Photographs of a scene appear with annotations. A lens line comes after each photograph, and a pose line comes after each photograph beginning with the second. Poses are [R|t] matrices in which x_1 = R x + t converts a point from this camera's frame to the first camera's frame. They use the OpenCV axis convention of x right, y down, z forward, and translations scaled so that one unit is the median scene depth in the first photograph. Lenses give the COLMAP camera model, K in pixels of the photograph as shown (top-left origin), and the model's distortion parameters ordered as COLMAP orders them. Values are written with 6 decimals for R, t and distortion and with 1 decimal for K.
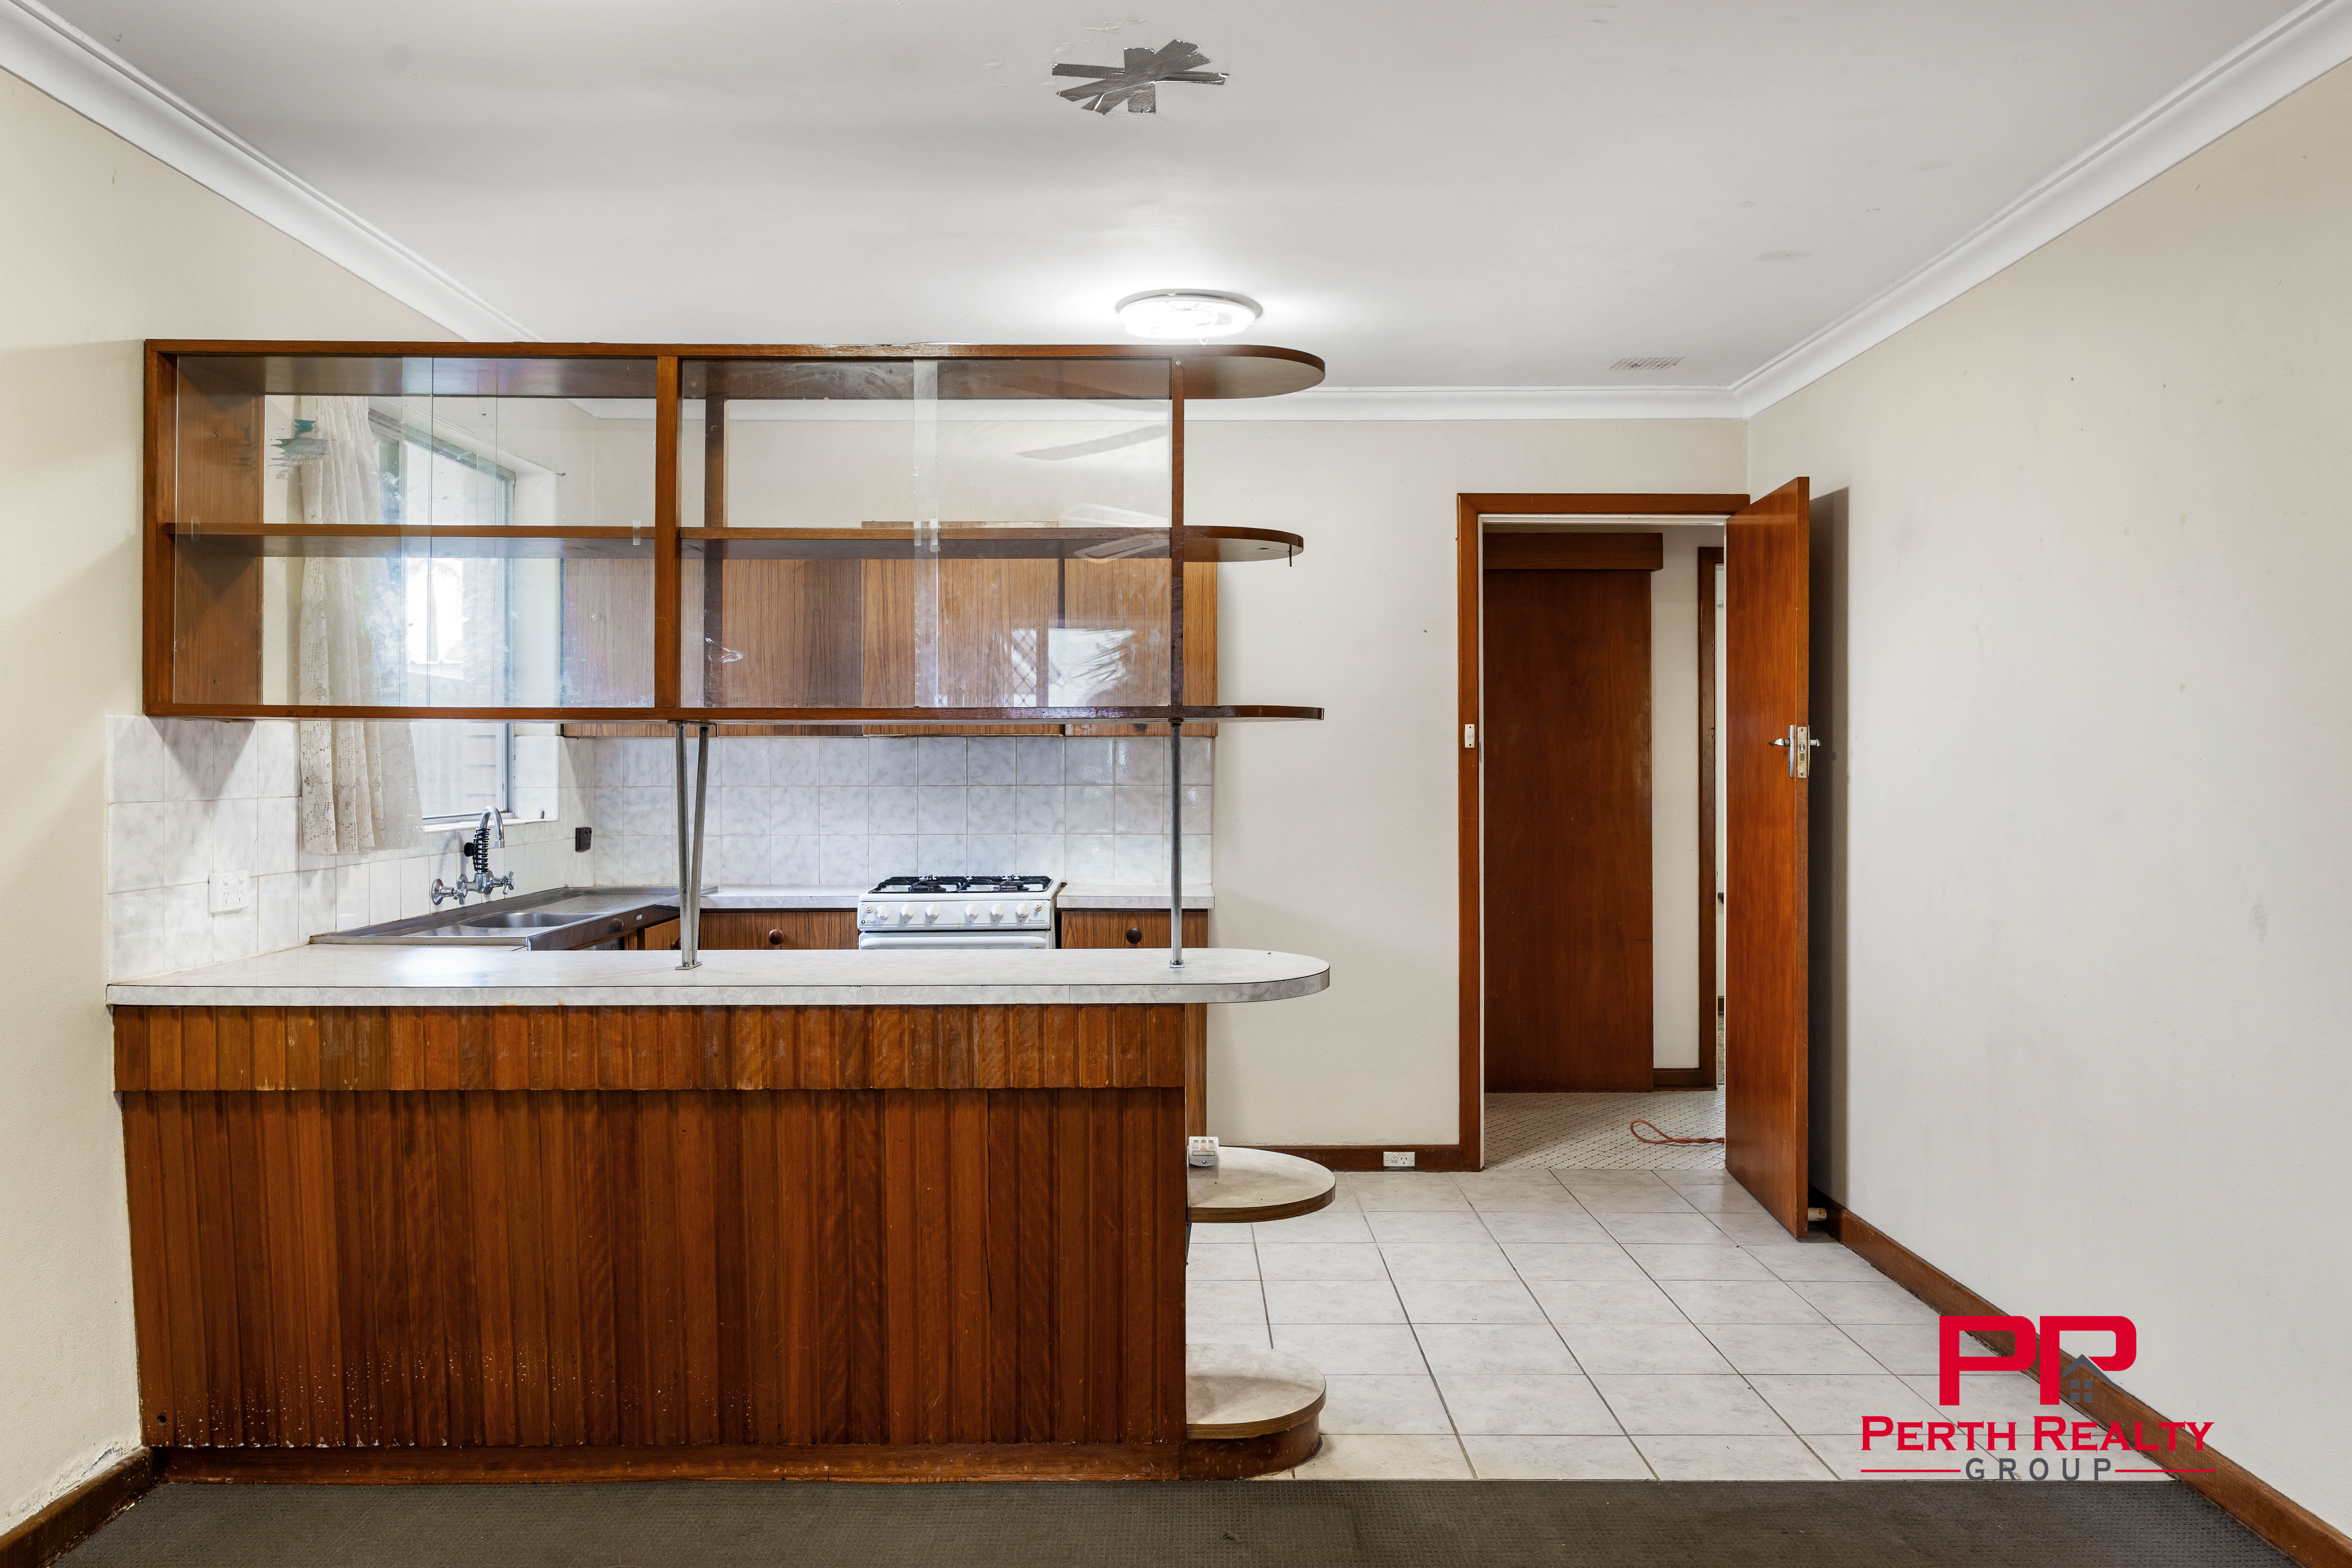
lens RADIAL K [[1708.6, 0, 1181.9], [0, 1708.6, 779.4], [0, 0, 1]] dist [0.006649, -0.001589]
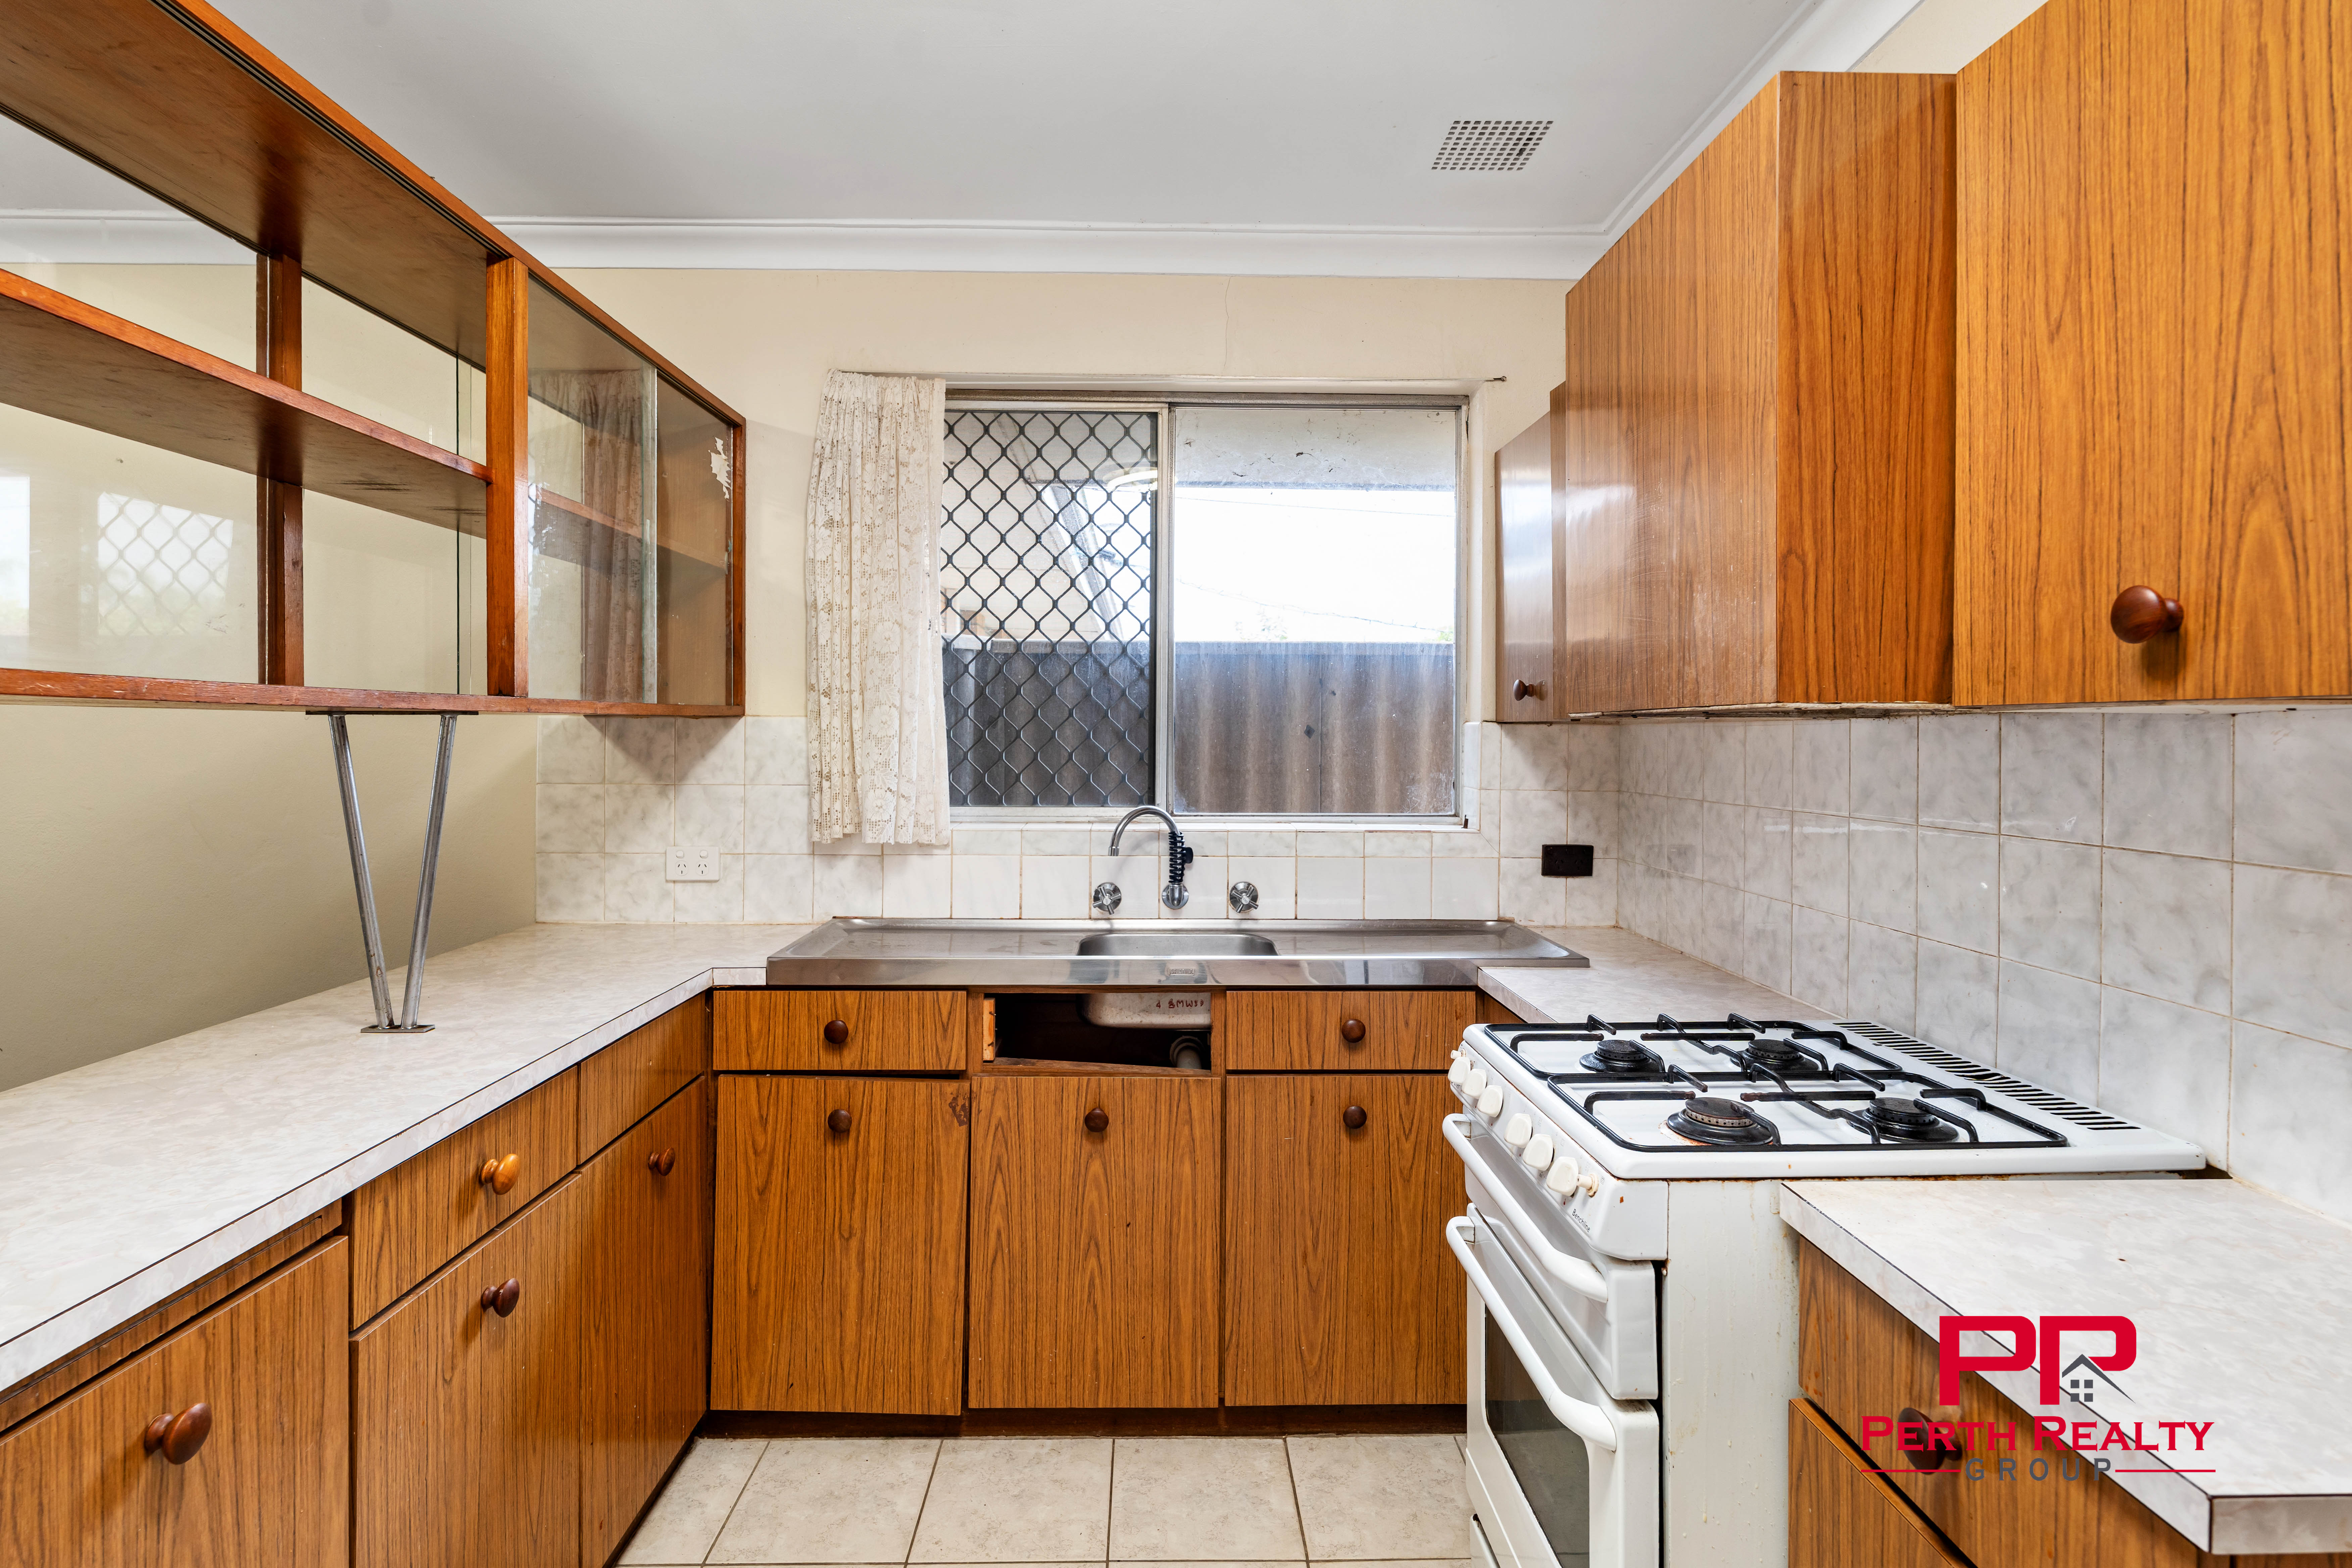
lens RADIAL K [[1138.2, 0, 1179.1], [0, 1138.2, 744.1], [0, 0, 1]] dist [-0.003392, -0.000518]
pose [[0.017417, 0.009715, -0.999801, 0.223615], [-0.015126, 0.999841, 0.009452, -0.028505], [0.999734, 0.014958, 0.017561, 1.324129]]
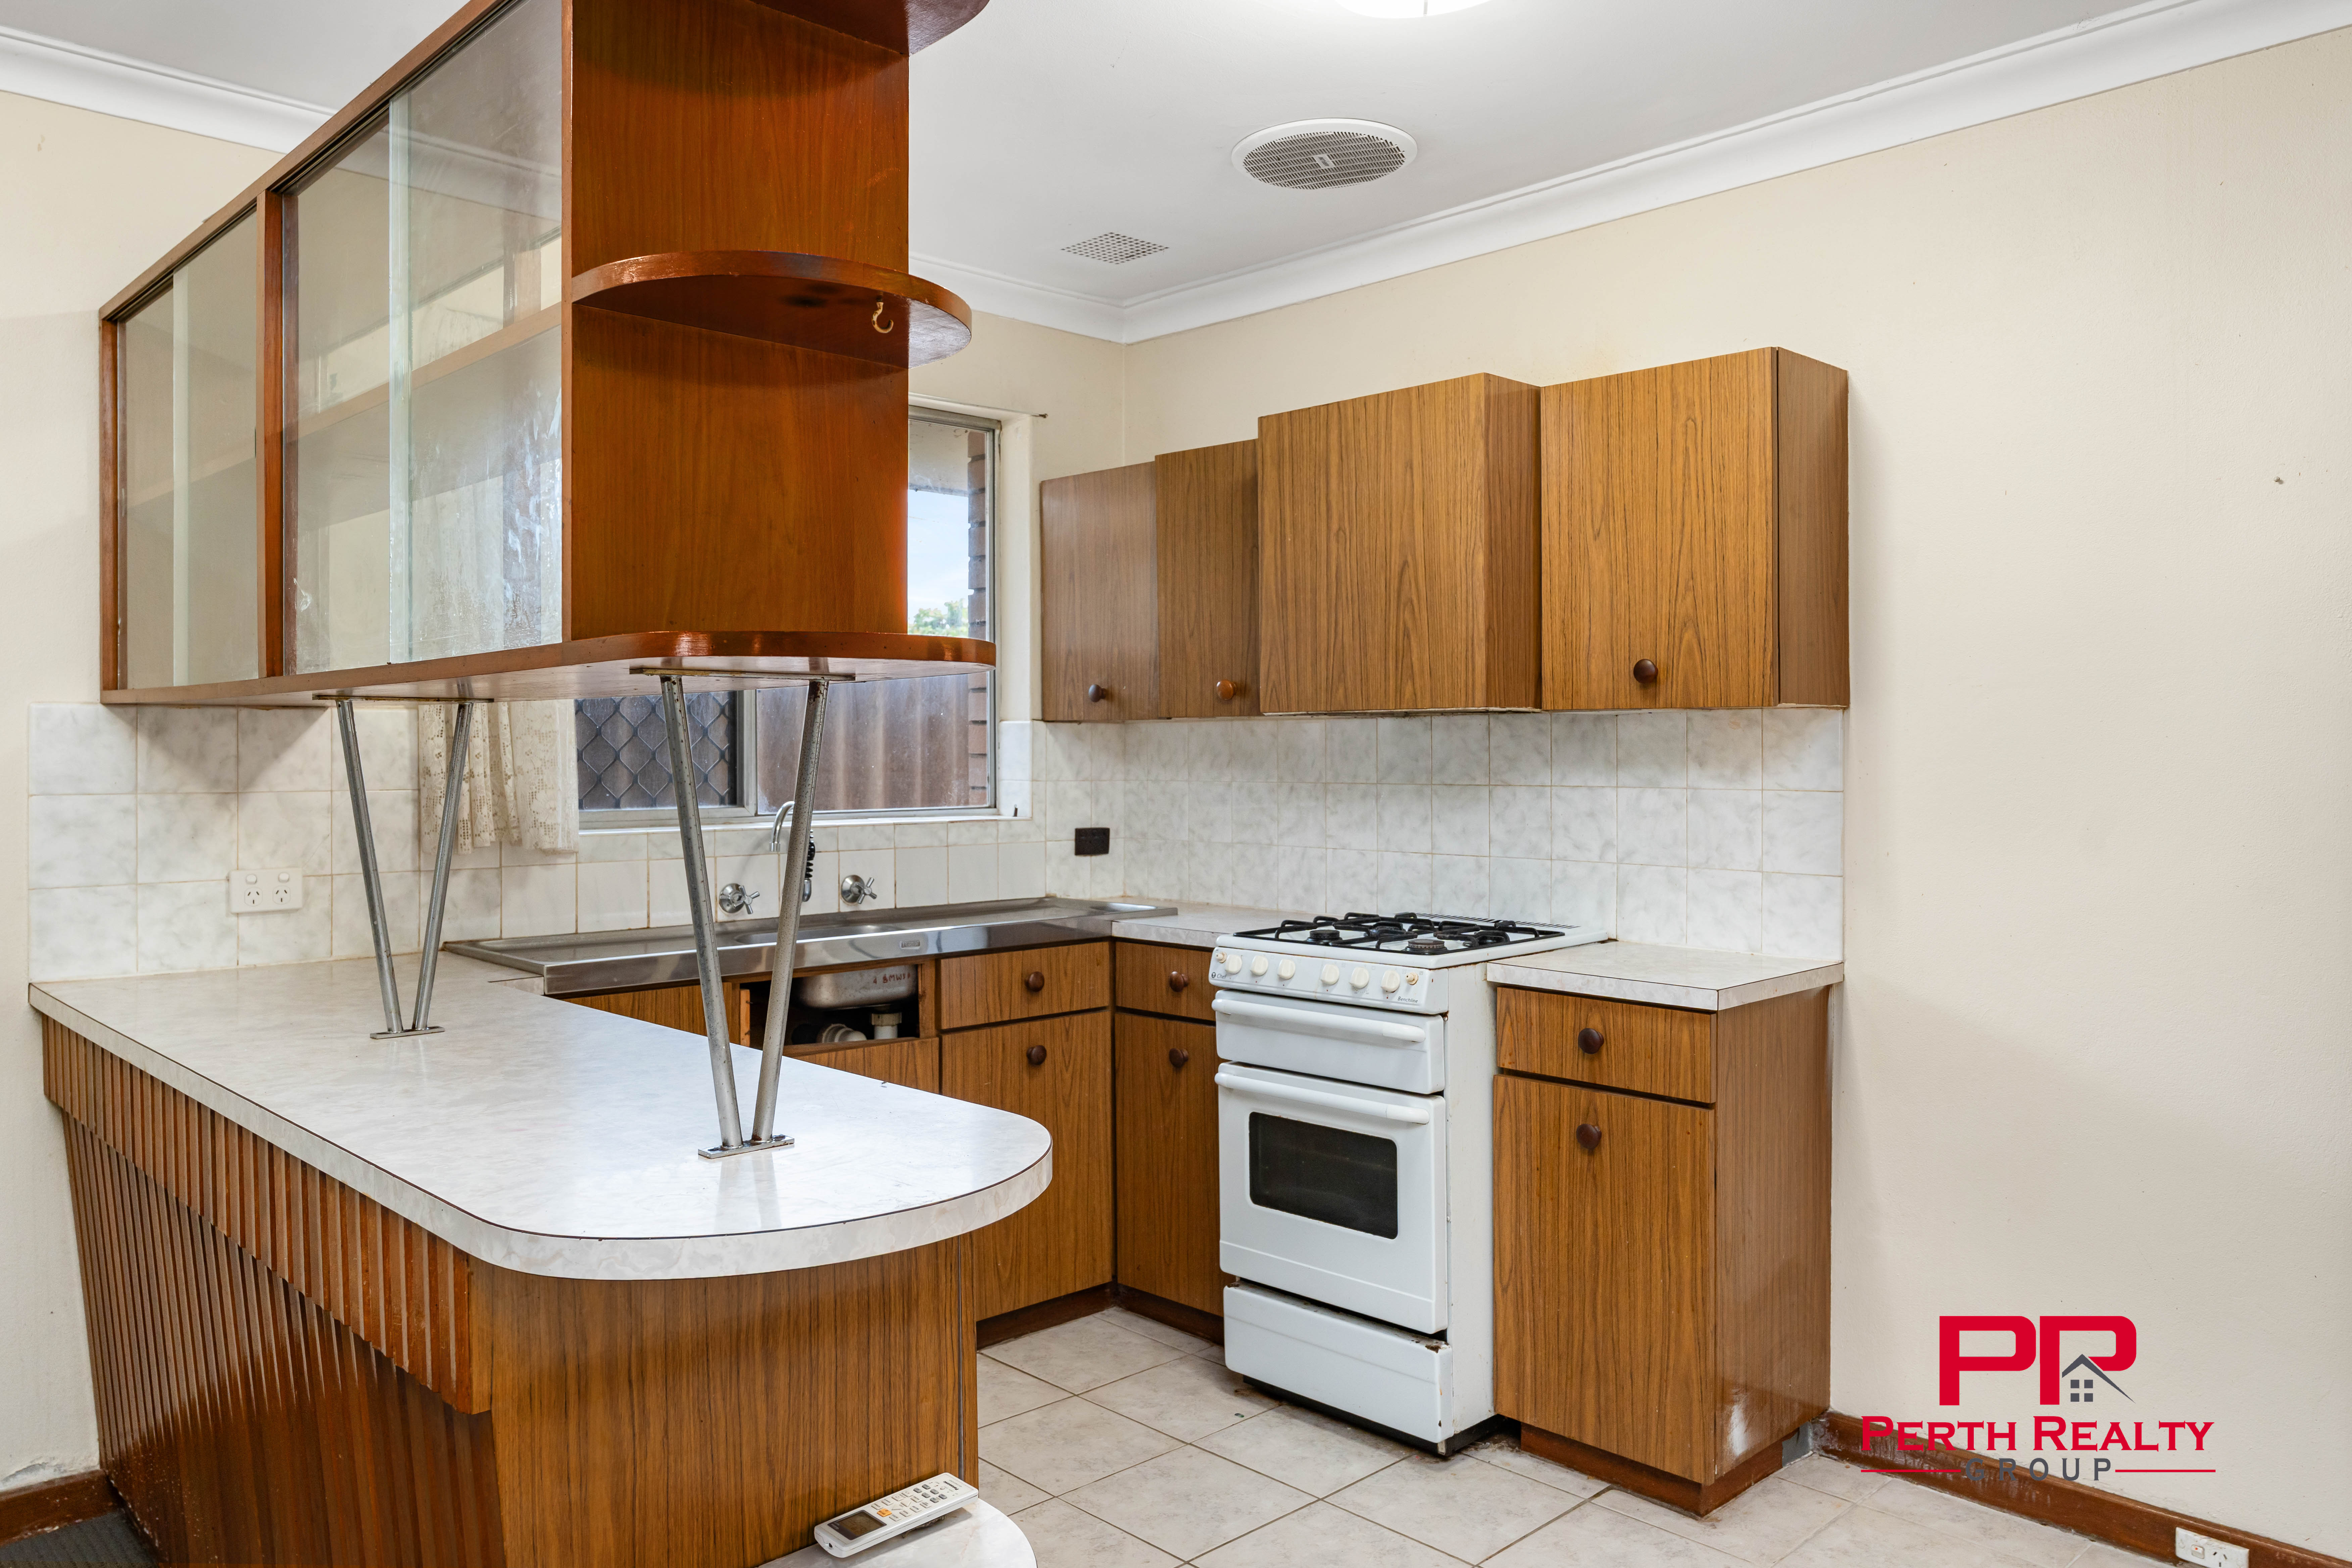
lens RADIAL K [[1646.2, 0, 1161.7], [0, 1646.2, 763.7], [0, 0, 1]] dist [-0.004424, 0.003378]
pose [[0.685552, 0.005629, -0.728002, 0.435809], [-0.006712, 0.999976, 0.001411, -0.008587], [0.727992, 0.003919, 0.685574, 0.744594]]
